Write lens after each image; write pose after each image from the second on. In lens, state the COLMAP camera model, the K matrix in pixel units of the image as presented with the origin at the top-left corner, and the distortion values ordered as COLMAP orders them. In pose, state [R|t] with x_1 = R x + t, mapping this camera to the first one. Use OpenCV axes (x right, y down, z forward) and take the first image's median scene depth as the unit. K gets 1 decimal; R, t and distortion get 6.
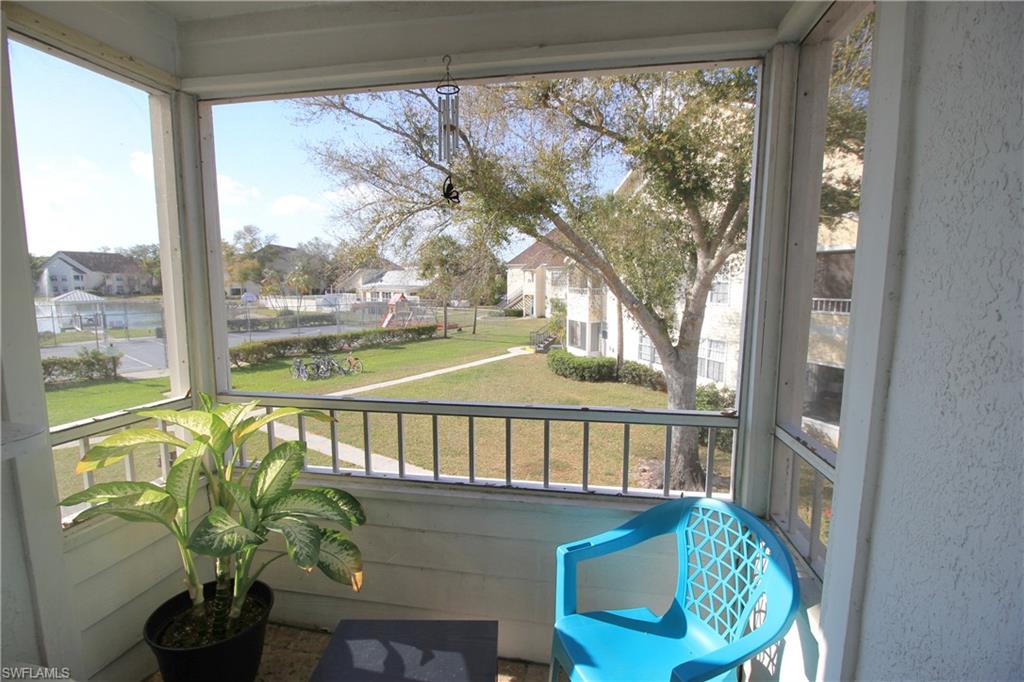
lens RADIAL K [[479.0, 0, 512.0], [0, 479.0, 341.0], [0, 0, 1]] dist [-0.002485, -0.000069]
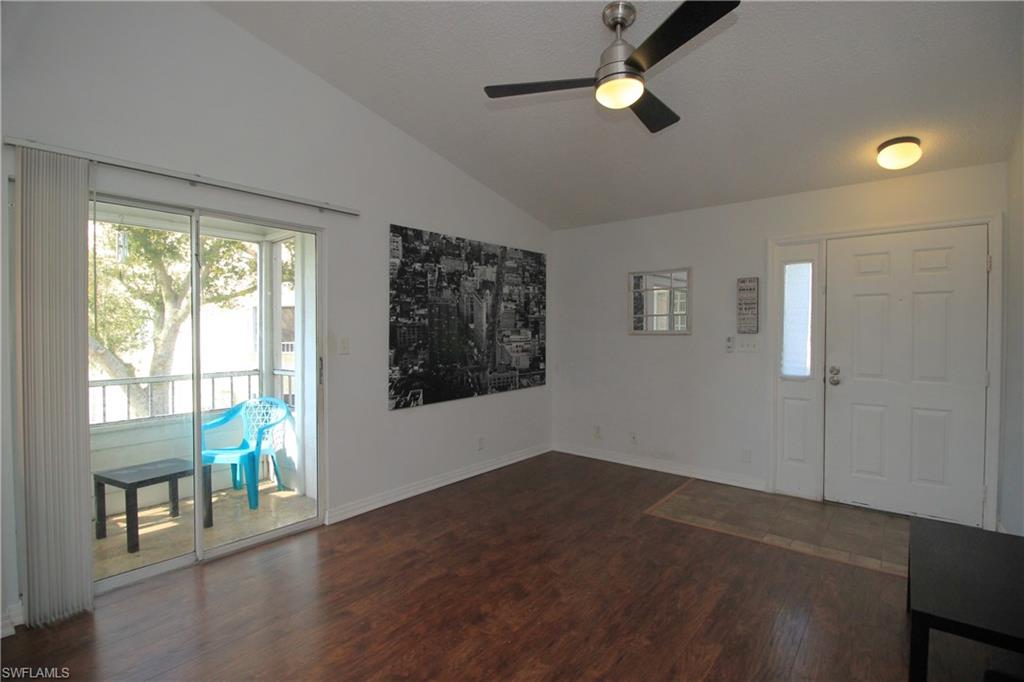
lens RADIAL K [[479.0, 0, 512.0], [0, 479.0, 341.0], [0, 0, 1]] dist [-0.002485, -0.000069]
pose [[0.491265, -0.014180, 0.870895, -0.210554], [0.107725, 0.993180, -0.044596, 0.048483], [-0.864323, 0.115726, 0.489442, -0.281181]]
